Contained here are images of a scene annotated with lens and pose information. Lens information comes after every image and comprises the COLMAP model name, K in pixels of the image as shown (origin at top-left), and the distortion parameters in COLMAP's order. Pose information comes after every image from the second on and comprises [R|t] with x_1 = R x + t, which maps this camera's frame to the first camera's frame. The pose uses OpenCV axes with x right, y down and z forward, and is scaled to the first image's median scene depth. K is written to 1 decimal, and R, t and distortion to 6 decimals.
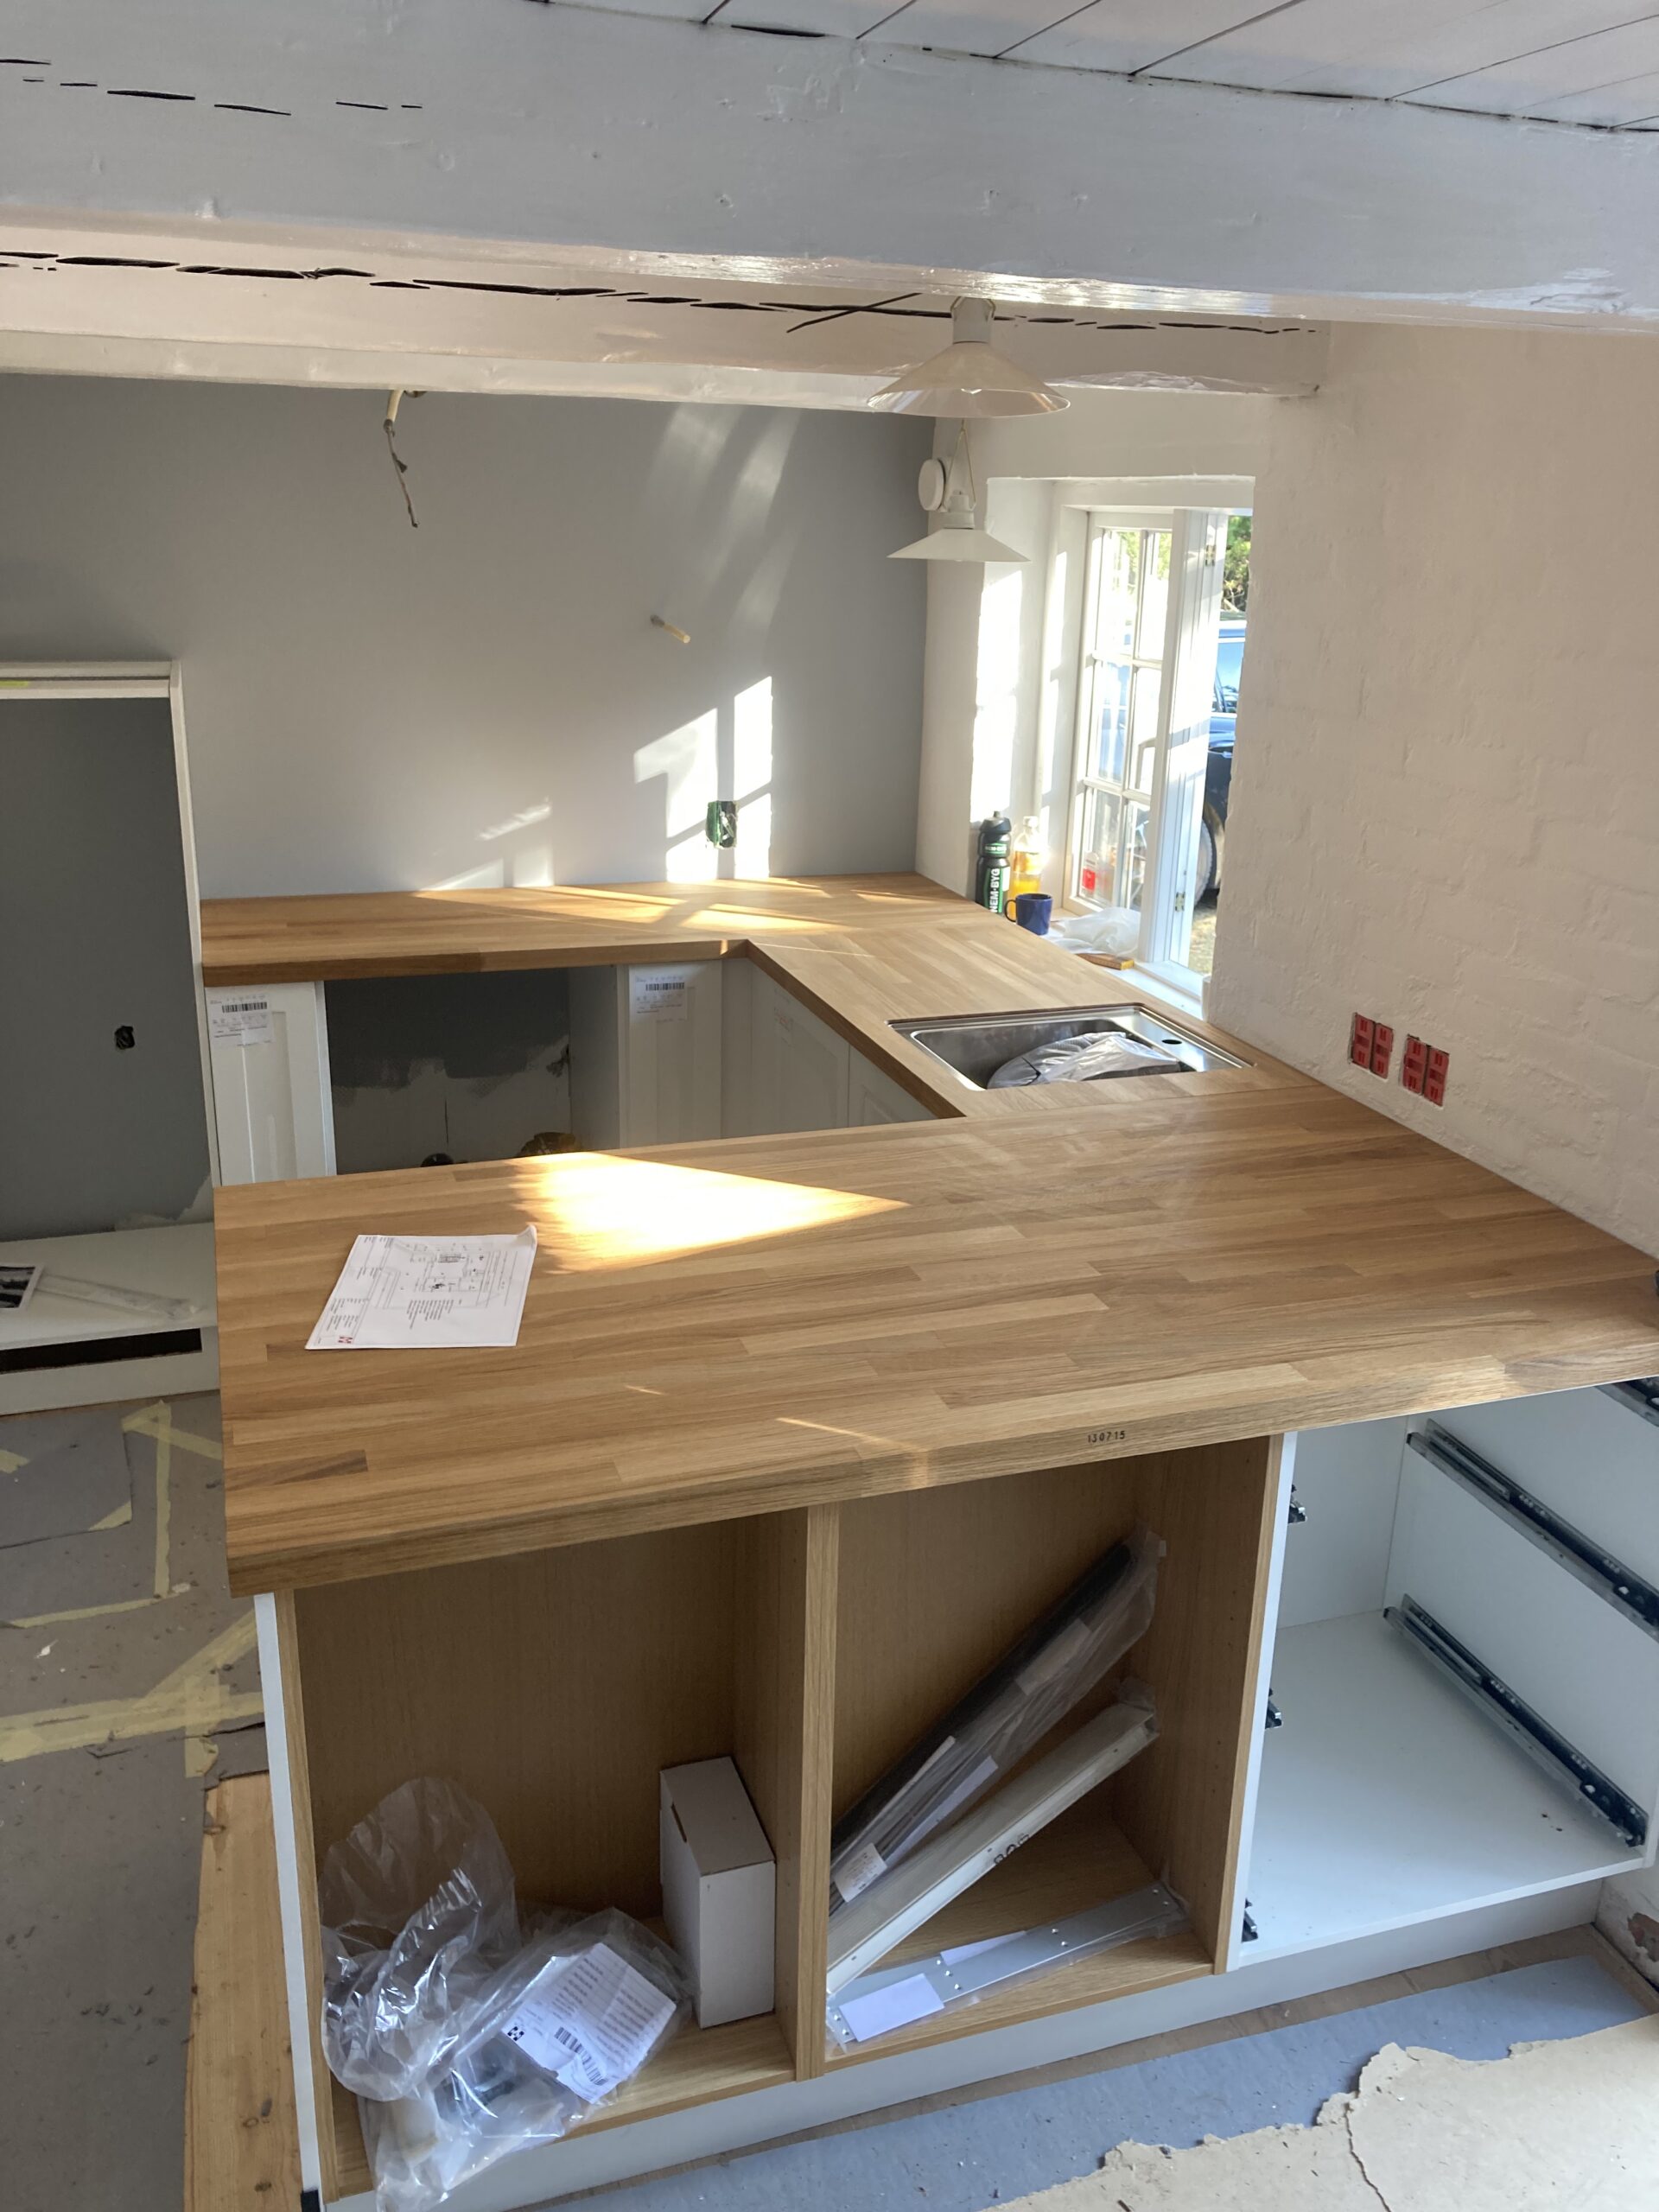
lens RADIAL K [[1786.1, 0, 841.7], [0, 1786.1, 1092.1], [0, 0, 1]] dist [-0.002528, 0.040020]
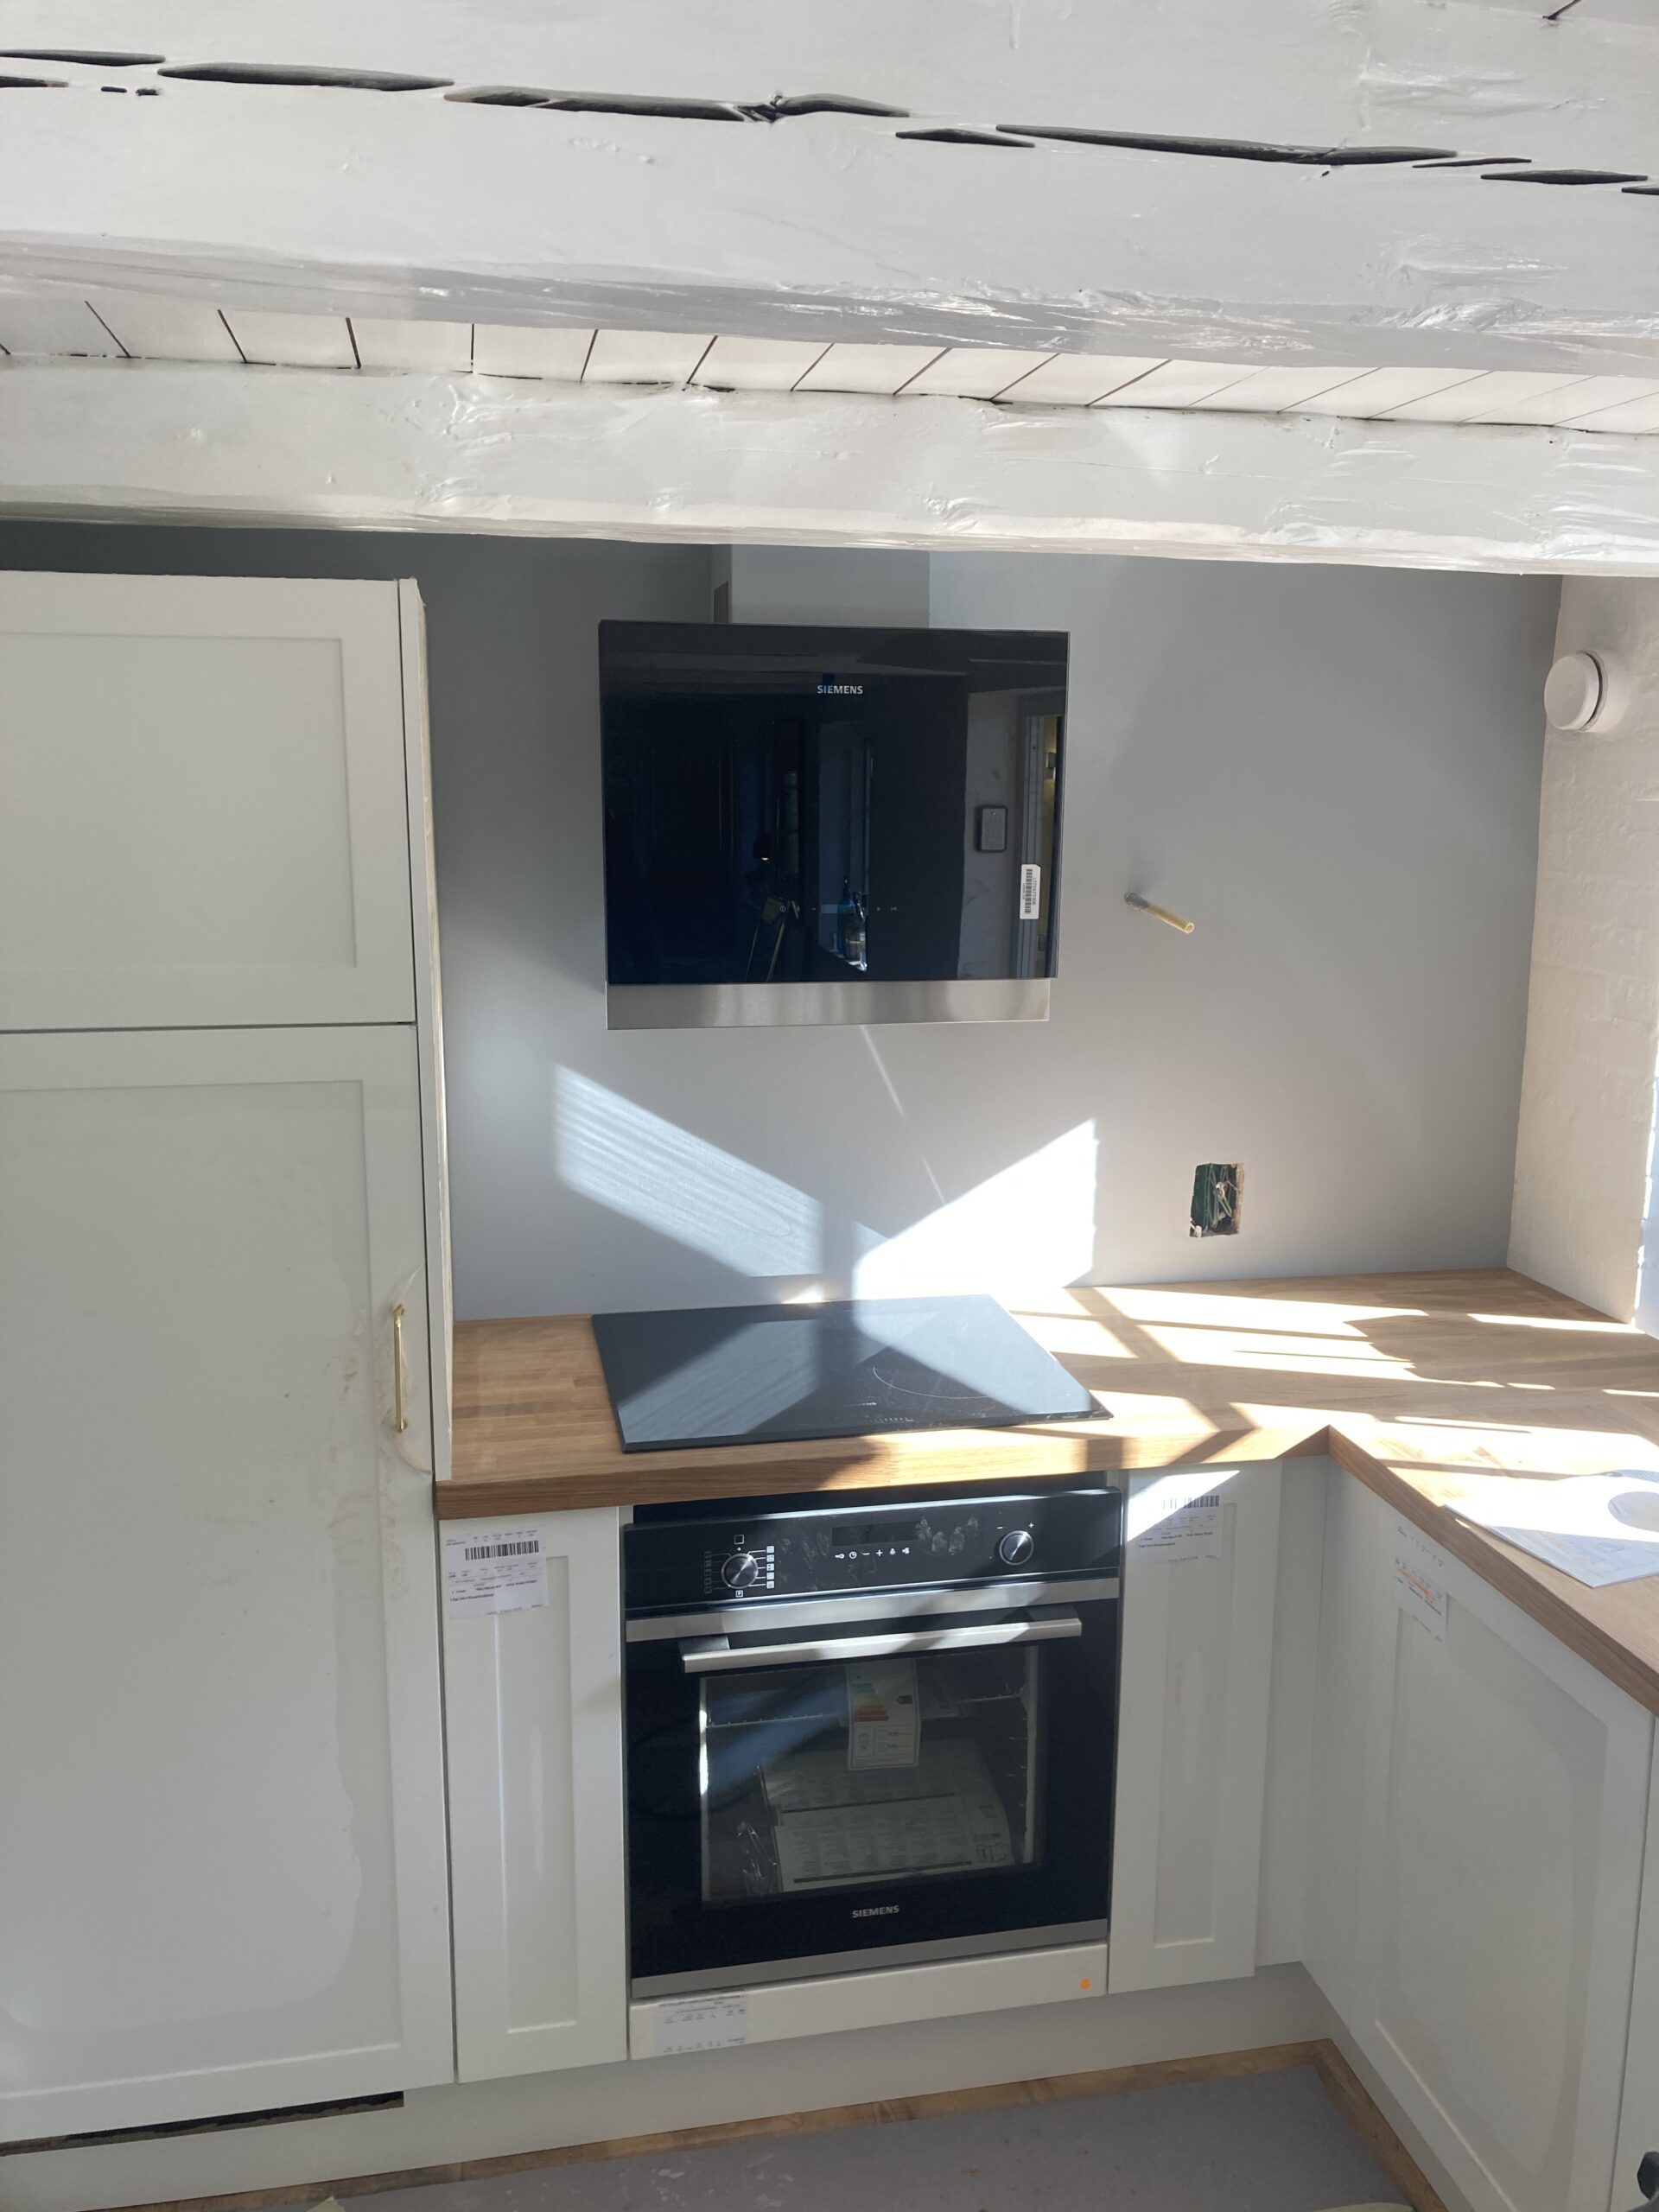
lens RADIAL K [[1799.4, 0, 865.4], [0, 1799.4, 1101.7], [0, 0, 1]] dist [0.012820, -0.004636]
pose [[0.992751, 0.005045, -0.120081, -0.207574], [-0.021559, 0.990389, -0.136621, -0.164728], [0.118237, 0.138219, 0.983319, 0.587104]]
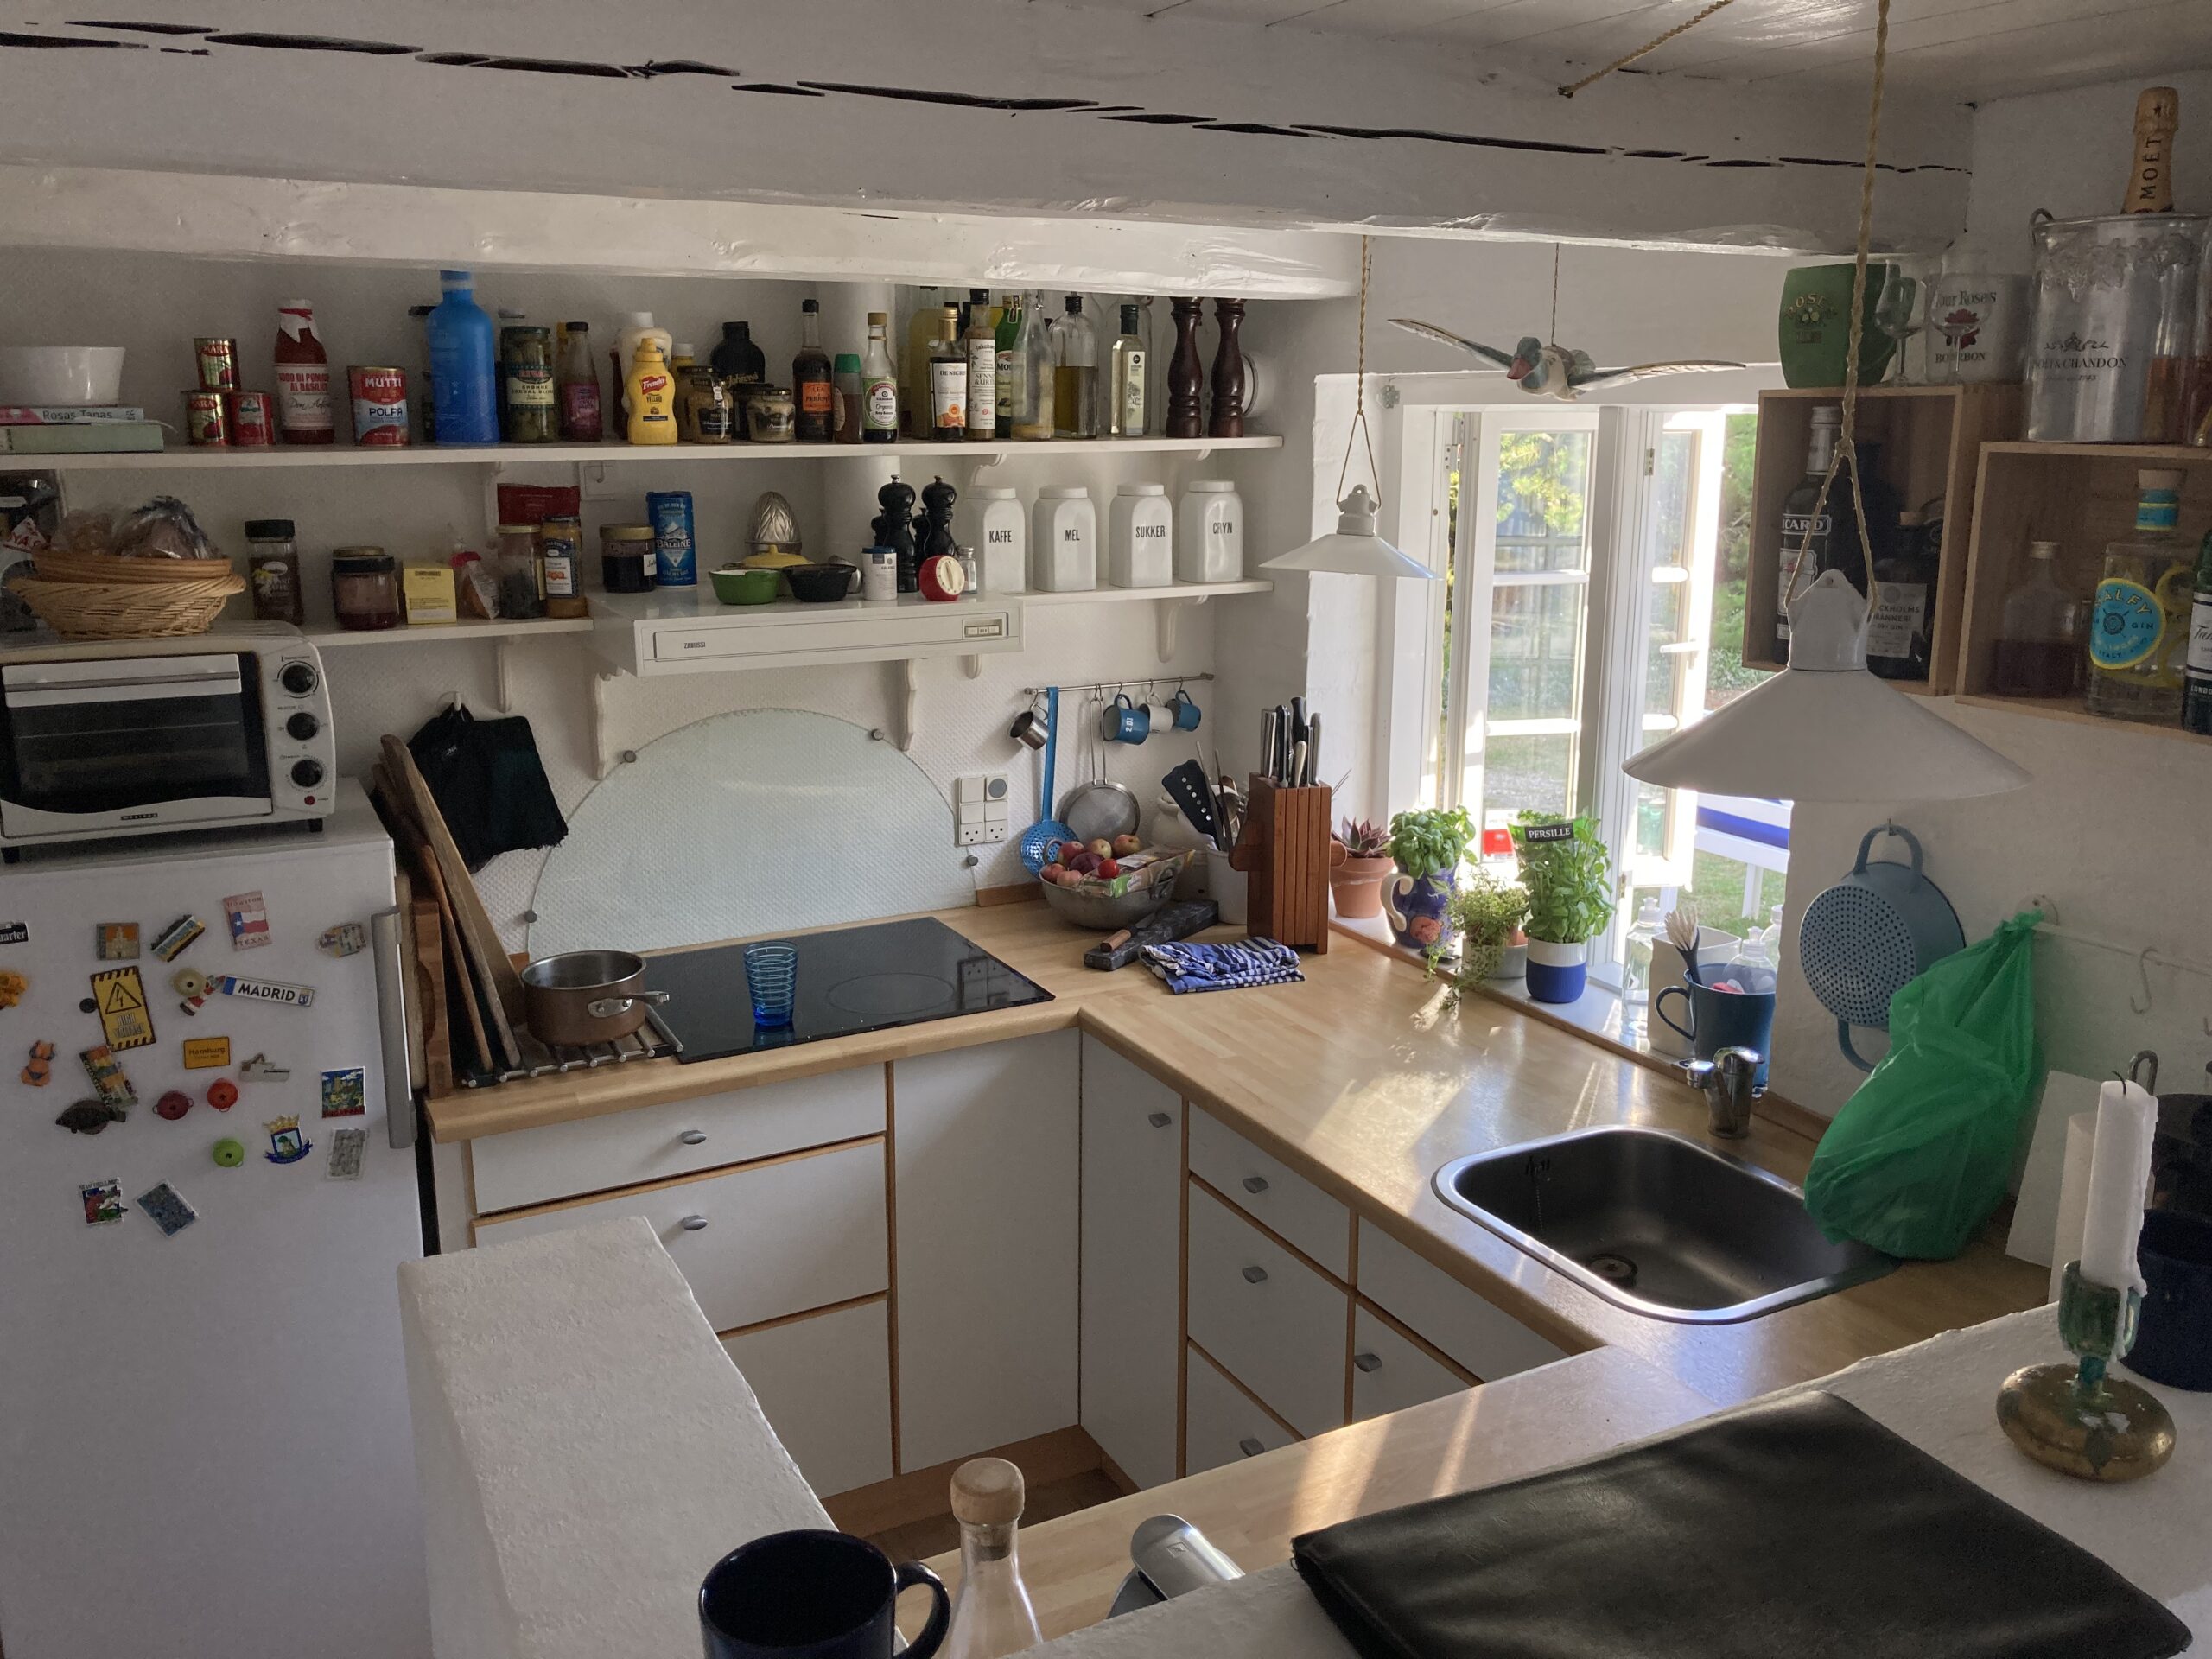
lens RADIAL K [[1786.1, 0, 1106.0], [0, 1786.1, 829.5], [0, 0, 1]] dist [-0.002528, 0.040020]
pose [[0.987754, -0.058131, 0.144783, -0.227294], [0.069868, 0.994553, -0.077344, -0.133805], [-0.139498, 0.086513, 0.986436, 0.376410]]
